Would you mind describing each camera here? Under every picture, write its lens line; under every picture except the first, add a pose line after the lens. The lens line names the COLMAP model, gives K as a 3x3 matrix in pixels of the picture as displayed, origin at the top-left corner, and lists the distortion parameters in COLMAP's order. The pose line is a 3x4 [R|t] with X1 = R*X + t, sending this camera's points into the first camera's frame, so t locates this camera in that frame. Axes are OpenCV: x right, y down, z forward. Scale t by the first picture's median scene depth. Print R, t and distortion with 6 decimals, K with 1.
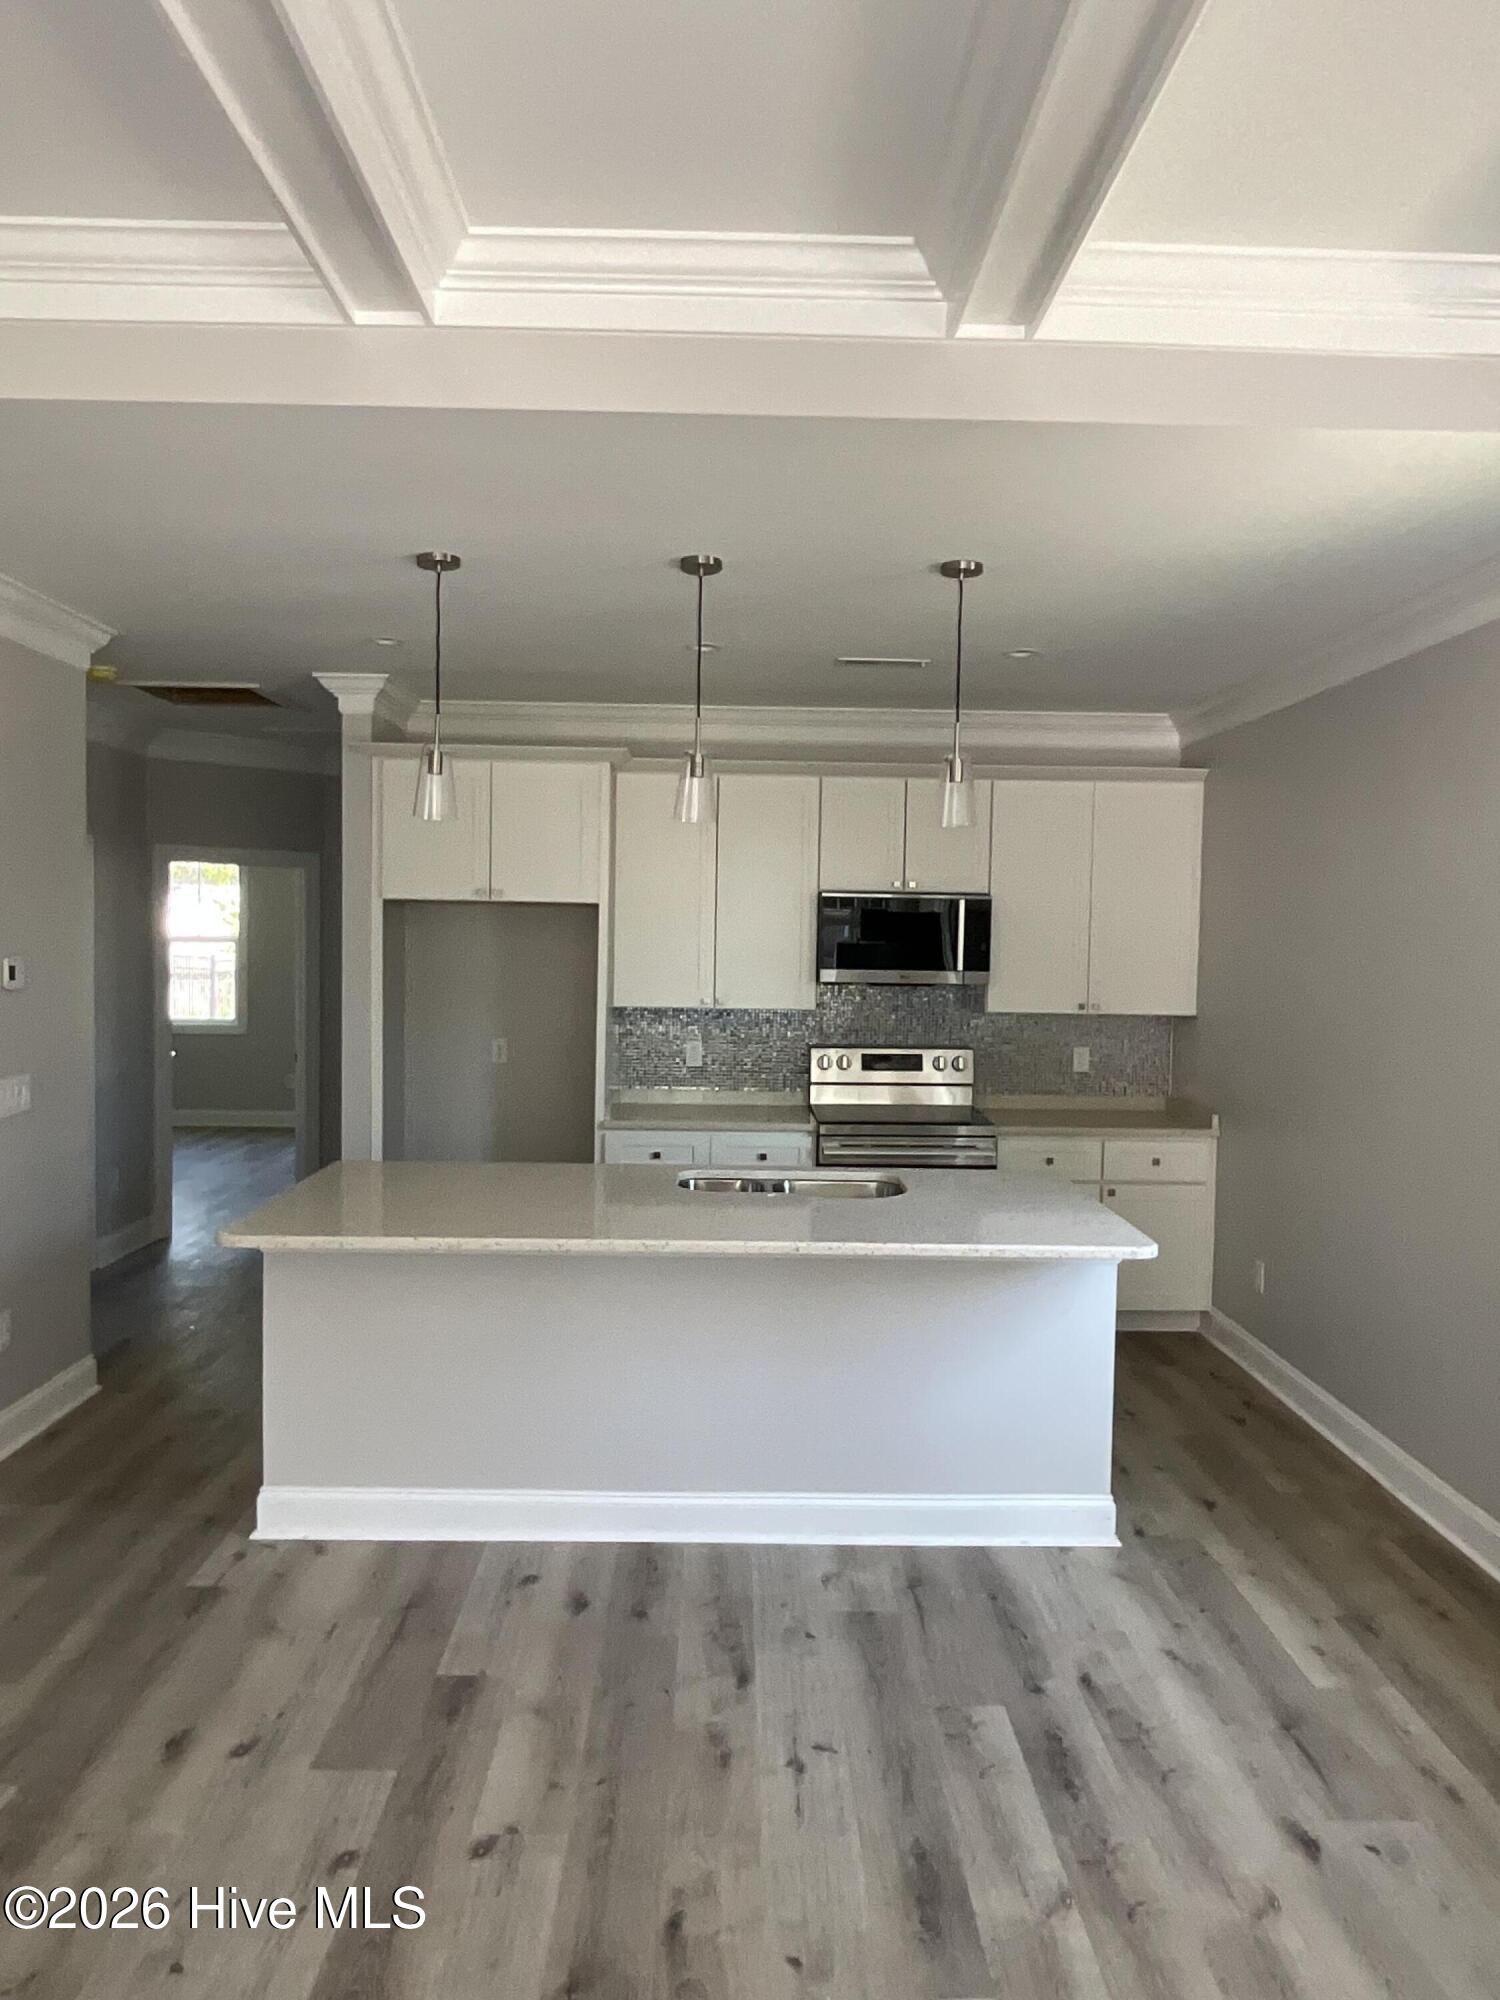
lens RADIAL K [[1322.6, 0, 751.6], [0, 1322.6, 1000.7], [0, 0, 1]] dist [-0.026119, 0.008568]
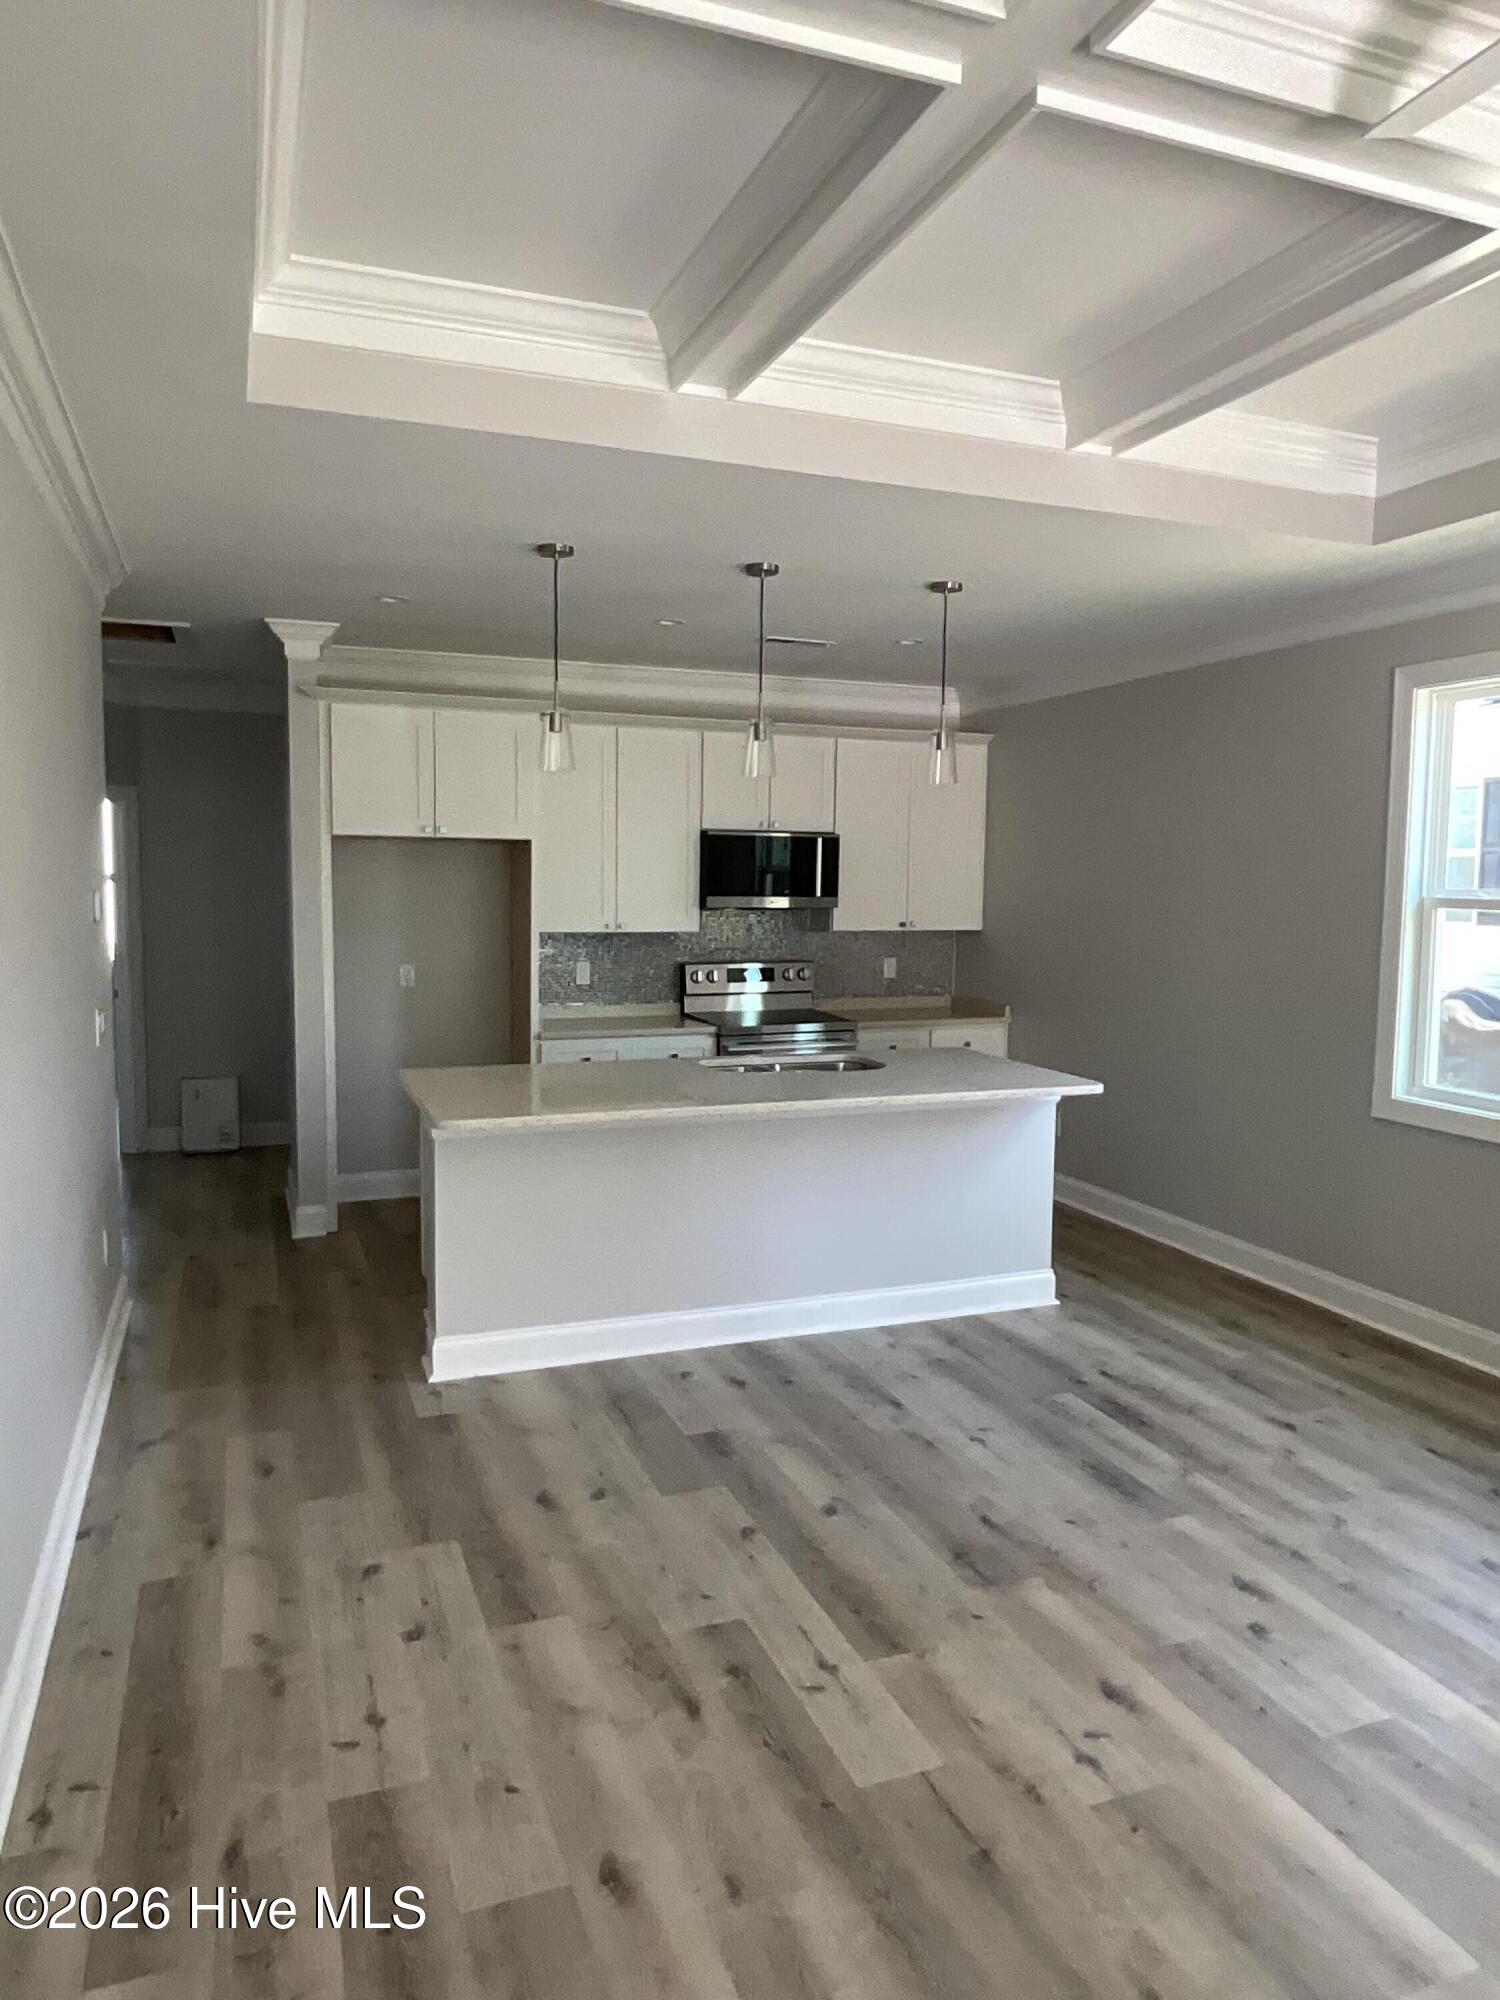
lens RADIAL K [[1322.6, 0, 745.7], [0, 1322.6, 1001.0], [0, 0, 1]] dist [-0.026119, 0.008568]
pose [[0.939267, -0.037244, 0.341159, -0.490917], [0.020591, 0.998419, 0.052306, 0.012541], [-0.342568, -0.042105, 0.938549, -0.184922]]
